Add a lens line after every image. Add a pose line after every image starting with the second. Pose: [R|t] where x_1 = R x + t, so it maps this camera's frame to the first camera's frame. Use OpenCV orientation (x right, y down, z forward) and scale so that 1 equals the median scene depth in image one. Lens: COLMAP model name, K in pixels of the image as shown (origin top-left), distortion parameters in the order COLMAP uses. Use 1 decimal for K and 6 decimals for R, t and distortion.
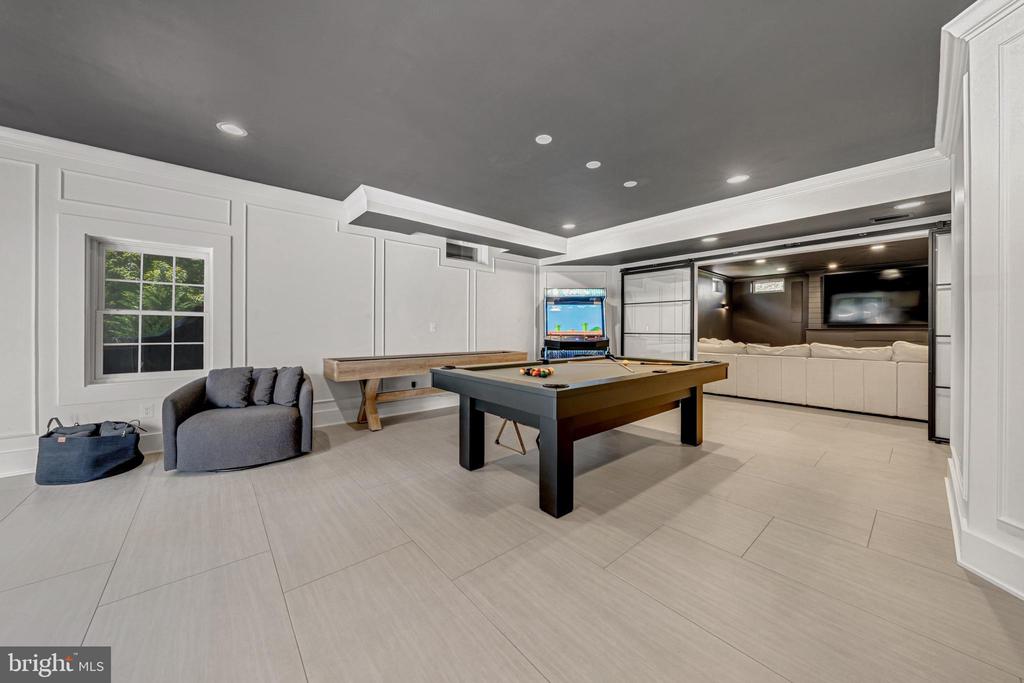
lens RADIAL K [[353.2, 0, 510.9], [0, 353.2, 331.0], [0, 0, 1]] dist [0.000307, -0.000492]
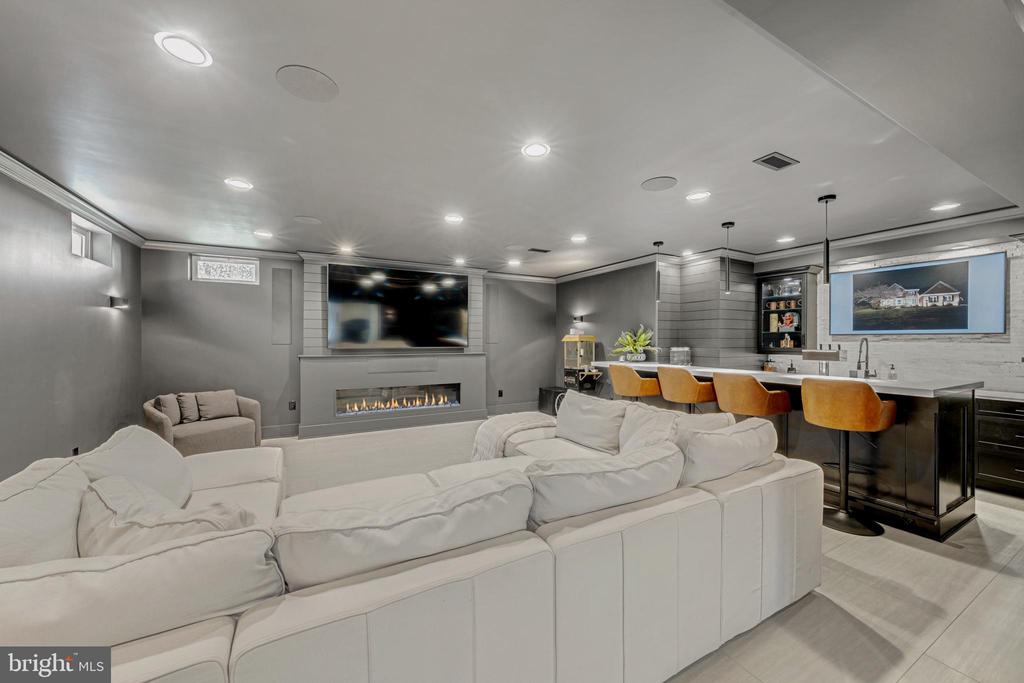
lens RADIAL K [[379.4, 0, 510.0], [0, 379.4, 339.6], [0, 0, 1]] dist [-0.002841, 0.000500]
pose [[0.219685, -0.001118, 0.975570, 0.308705], [0.004859, 0.999988, 0.000052, -0.029254], [-0.975559, 0.004729, 0.219688, 0.512283]]
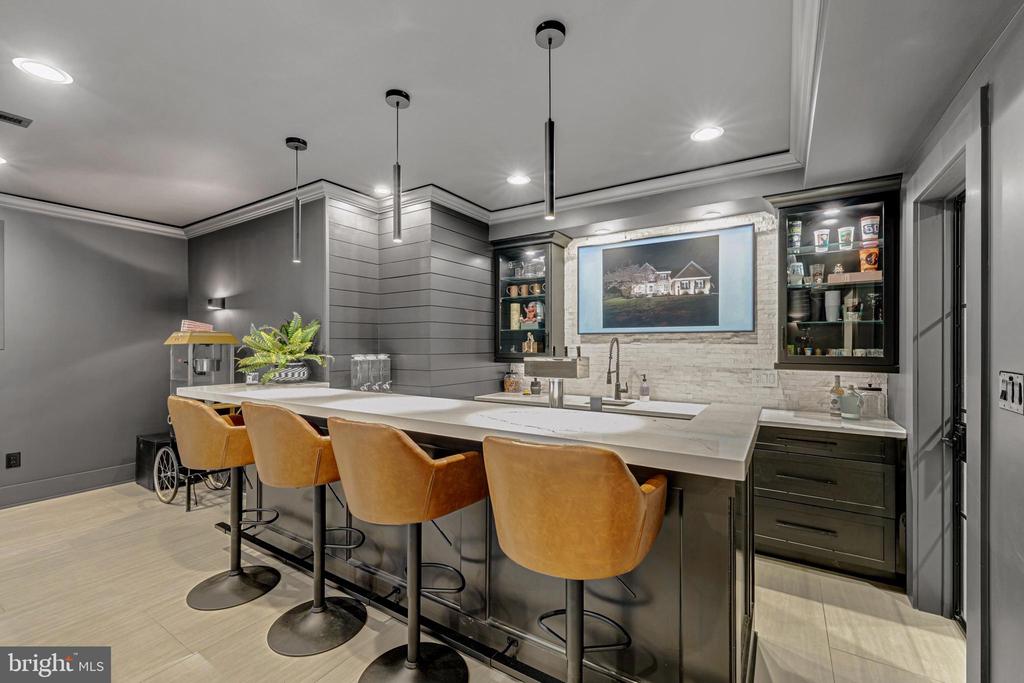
lens RADIAL K [[417.4, 0, 518.6], [0, 417.4, 342.1], [0, 0, 1]] dist [0.001684, -0.000103]
pose [[-0.290539, 0.004940, 0.956850, 0.538579], [0.006598, 0.999973, -0.003159, -0.024879], [-0.956840, 0.005395, -0.290564, 0.373288]]
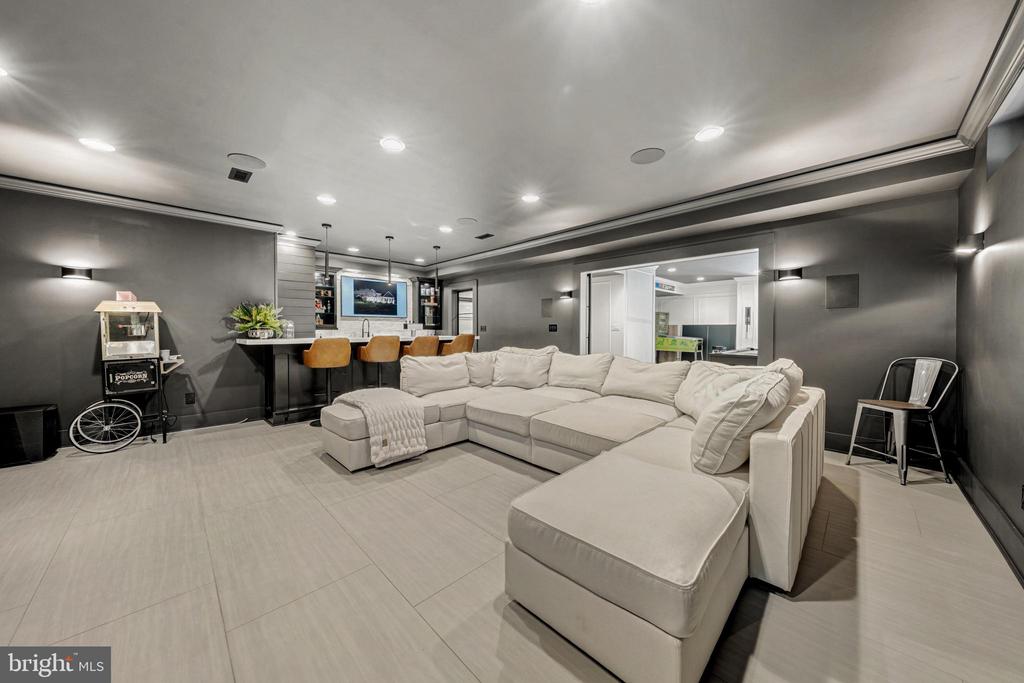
lens RADIAL K [[353.2, 0, 512.3], [0, 353.2, 332.9], [0, 0, 1]] dist [0.000307, -0.000492]
pose [[-0.997547, -0.000223, -0.069996, 0.604058], [-0.001245, 0.999893, 0.014568, -0.010415], [0.069986, 0.014620, -0.997441, 0.946151]]
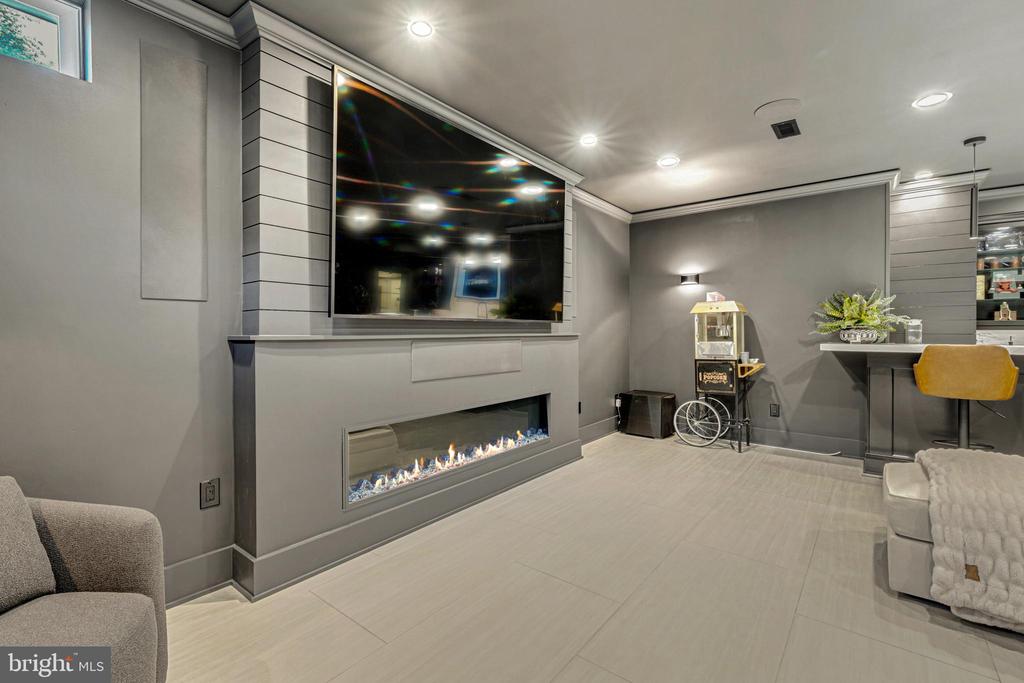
lens RADIAL K [[459.6, 0, 509.2], [0, 459.6, 333.3], [0, 0, 1]] dist [0.006842, 0.000236]
pose [[-0.190717, -0.006425, 0.981624, 0.545435], [0.005919, 0.999953, 0.007695, -0.009520], [-0.981627, 0.007278, -0.190670, 0.853428]]
